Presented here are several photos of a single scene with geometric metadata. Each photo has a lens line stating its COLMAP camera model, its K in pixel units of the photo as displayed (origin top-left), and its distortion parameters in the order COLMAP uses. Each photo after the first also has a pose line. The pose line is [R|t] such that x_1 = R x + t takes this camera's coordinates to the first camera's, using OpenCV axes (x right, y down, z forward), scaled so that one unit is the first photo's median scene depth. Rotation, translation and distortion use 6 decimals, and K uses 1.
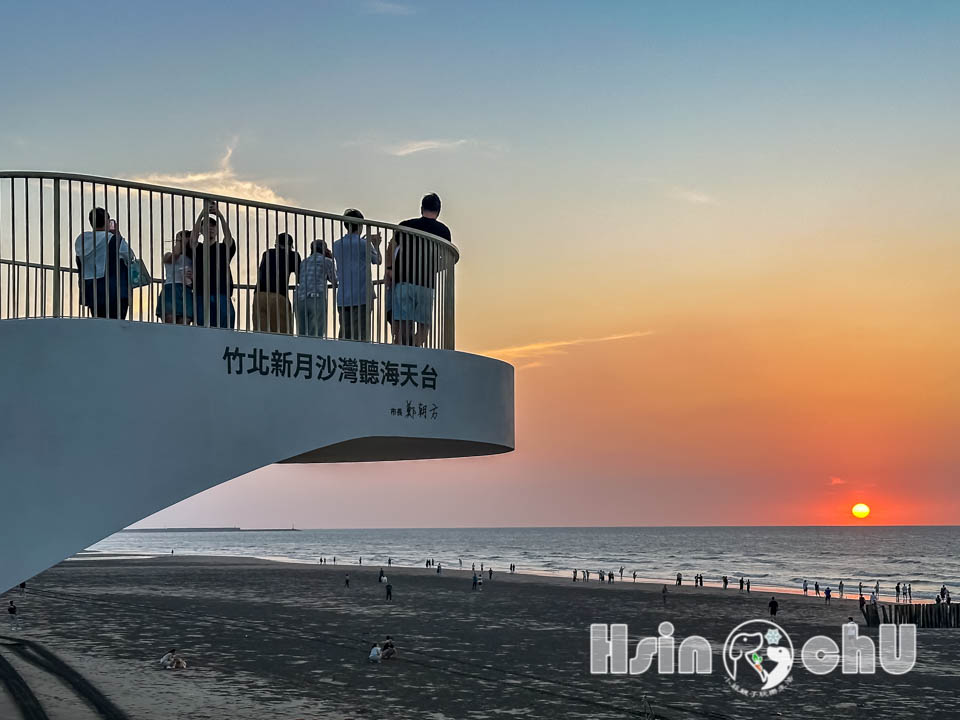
lens RADIAL K [[1432.8, 0, 480.0], [0, 1432.8, 360.0], [0, 0, 1]] dist [0.019896, 0.131902]
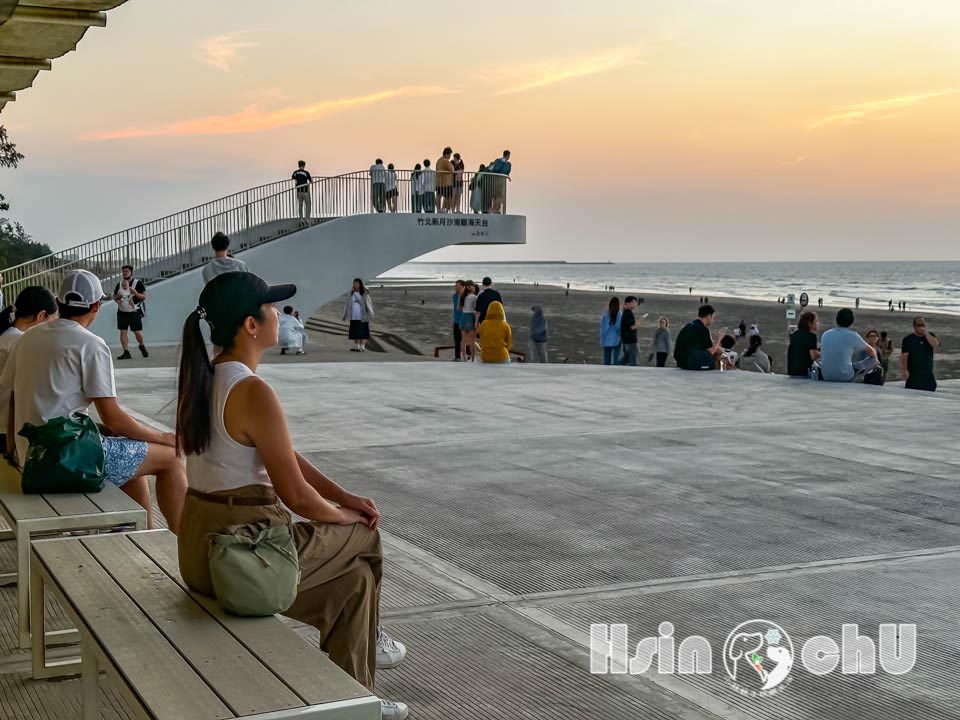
lens RADIAL K [[1432.8, 0, 480.0], [0, 1432.8, 360.0], [0, 0, 1]] dist [0.019896, 0.131902]
pose [[0.968402, 0.031942, -0.247342, 0.158798], [0.014207, 0.983088, 0.182581, -0.057099], [0.248991, -0.180326, 0.951570, -0.443419]]
